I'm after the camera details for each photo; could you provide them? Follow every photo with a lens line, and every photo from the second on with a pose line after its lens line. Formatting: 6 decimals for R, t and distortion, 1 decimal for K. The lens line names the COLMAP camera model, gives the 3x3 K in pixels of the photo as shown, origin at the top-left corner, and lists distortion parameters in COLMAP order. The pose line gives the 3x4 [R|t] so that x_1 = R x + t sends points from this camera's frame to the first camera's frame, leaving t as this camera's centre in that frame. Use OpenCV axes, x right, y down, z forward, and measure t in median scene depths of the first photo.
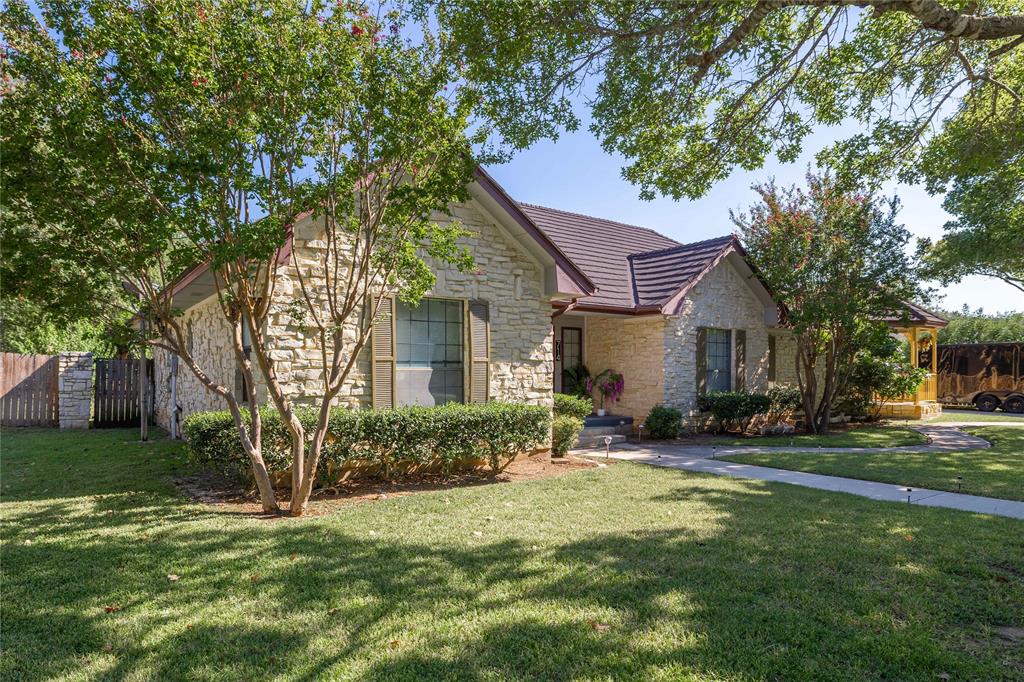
lens RADIAL K [[616.9, 0, 512.2], [0, 616.9, 374.8], [0, 0, 1]] dist [-0.000331, -0.000165]
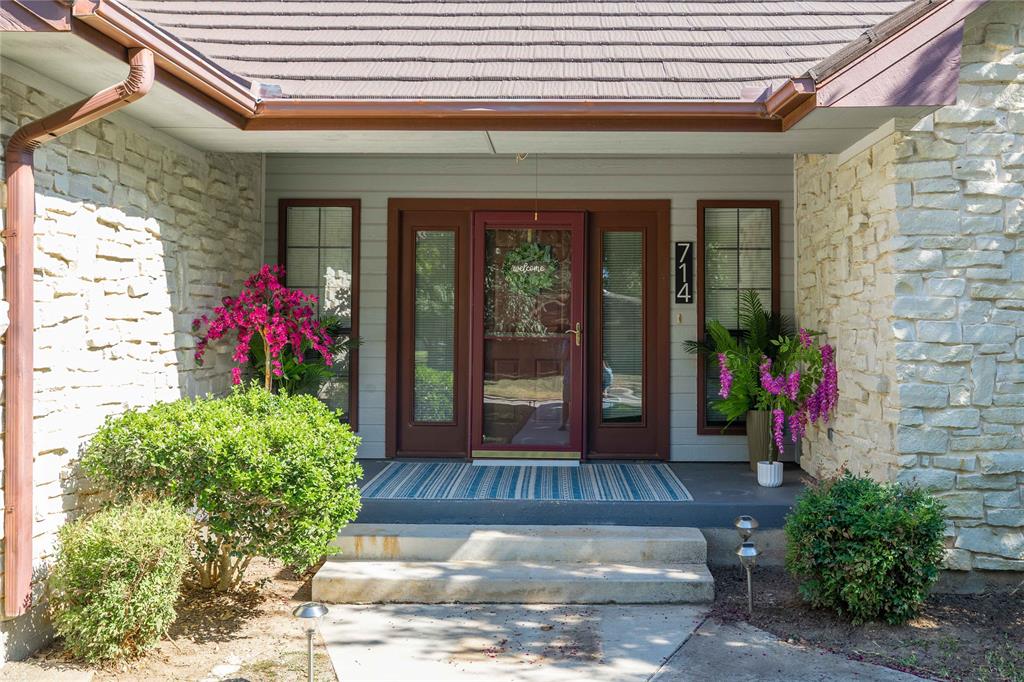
lens RADIAL K [[1030.4, 0, 514.8], [0, 1030.4, 292.9], [0, 0, 1]] dist [0.003462, 0.000645]
pose [[0.796341, -0.020305, -0.604507, 0.542294], [-0.005390, 0.999158, -0.040661, -0.009081], [0.604824, 0.035639, 0.795561, 0.818083]]
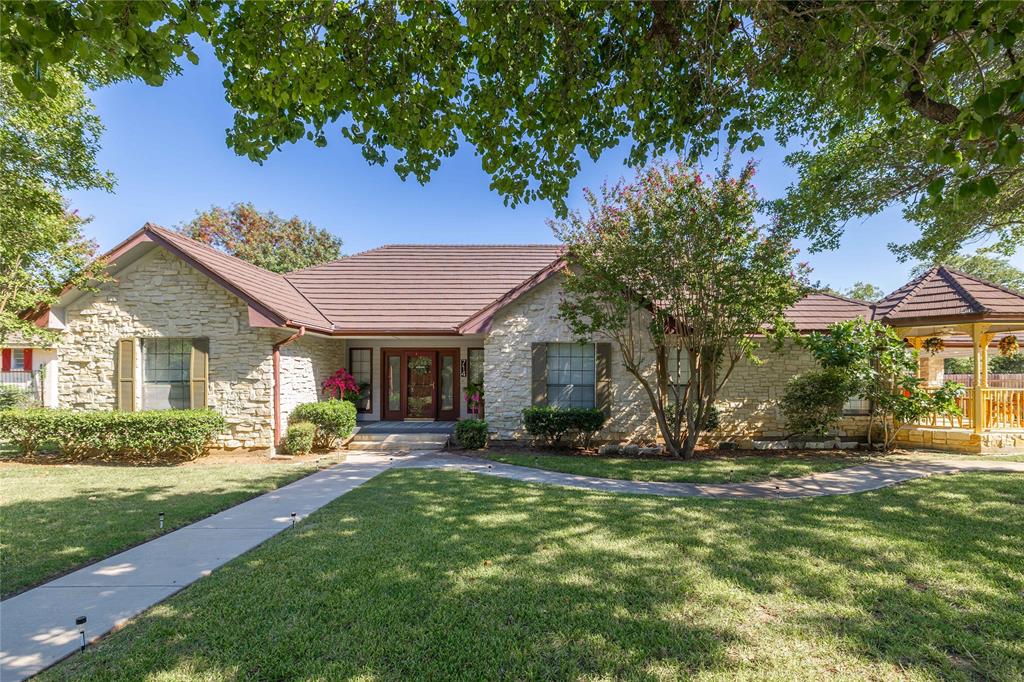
lens RADIAL K [[464.4, 0, 510.5], [0, 464.4, 381.8], [0, 0, 1]] dist [-0.000177, -0.000002]
pose [[0.808638, -0.004211, -0.588291, 1.094404], [-0.000232, 0.999972, -0.007478, -0.010549], [0.588306, 0.006183, 0.808615, 0.532170]]
